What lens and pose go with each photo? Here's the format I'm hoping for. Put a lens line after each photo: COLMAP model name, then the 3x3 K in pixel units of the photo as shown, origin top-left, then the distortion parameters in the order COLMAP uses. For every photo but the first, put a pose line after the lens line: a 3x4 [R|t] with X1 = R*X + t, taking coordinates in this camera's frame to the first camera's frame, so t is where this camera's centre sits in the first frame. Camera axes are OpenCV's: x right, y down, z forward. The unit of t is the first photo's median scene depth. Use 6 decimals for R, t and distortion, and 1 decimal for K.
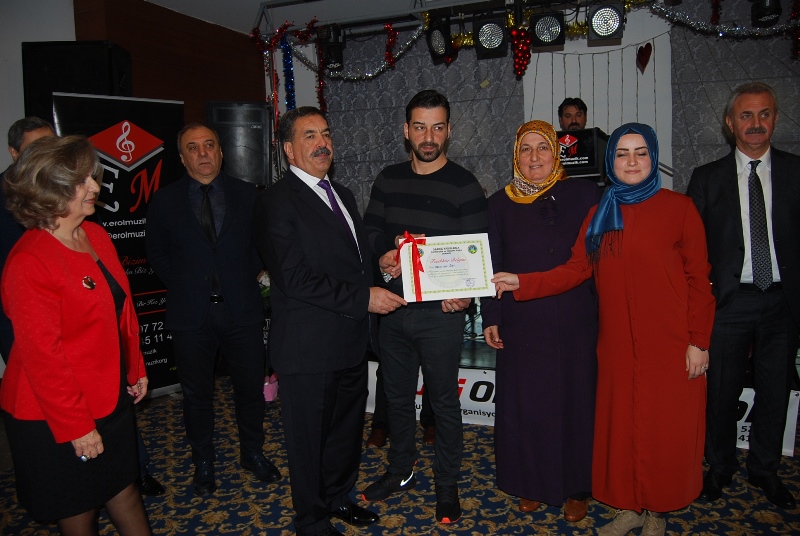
lens RADIAL K [[625.1, 0, 404.3], [0, 625.1, 268.8], [0, 0, 1]] dist [-0.099381, 0.042652]
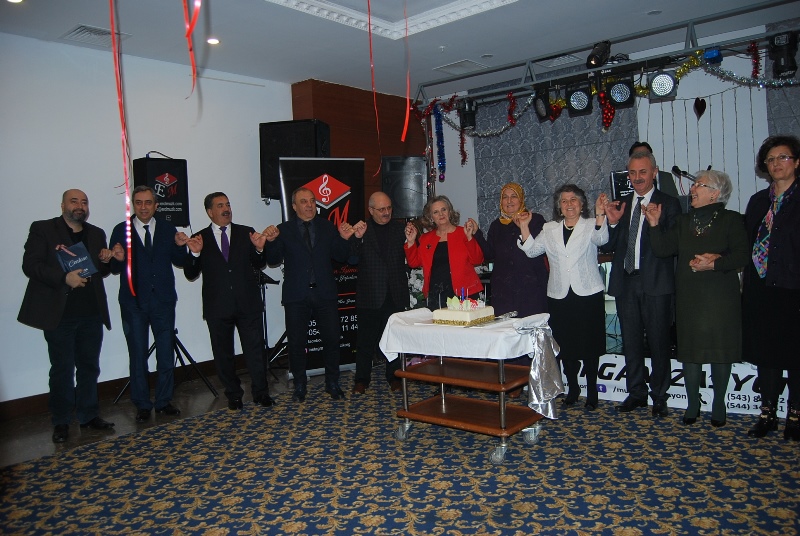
lens RADIAL K [[625.1, 0, 404.3], [0, 625.1, 268.8], [0, 0, 1]] dist [-0.099381, 0.042652]
pose [[0.953417, -0.002762, -0.301644, 0.164980], [-0.014571, 0.998369, -0.055198, 0.059698], [0.301305, 0.057022, 0.951821, -0.331566]]
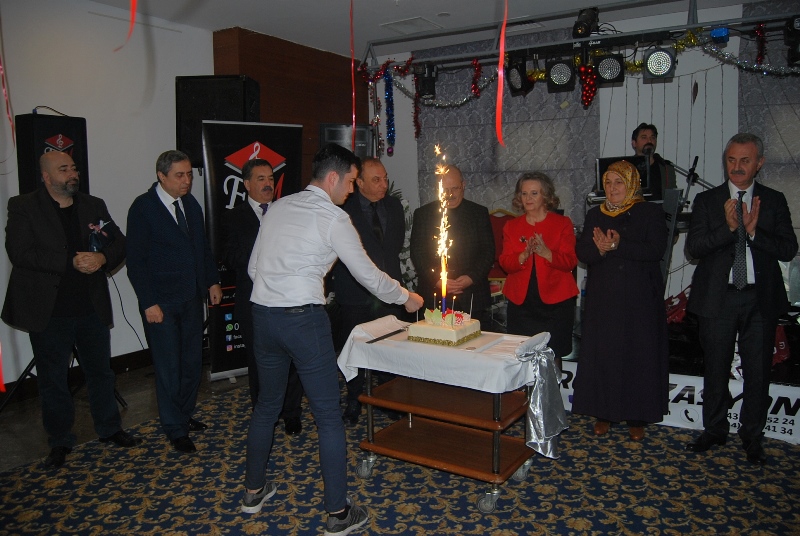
lens RADIAL K [[631.6, 0, 399.1], [0, 631.6, 262.6], [0, 0, 1]] dist [-0.080947, 0.004970]
pose [[0.986919, 0.032779, -0.157848, 0.033597], [-0.034314, 0.999387, -0.007008, -0.000454], [0.157522, 0.012332, 0.987439, -0.195573]]
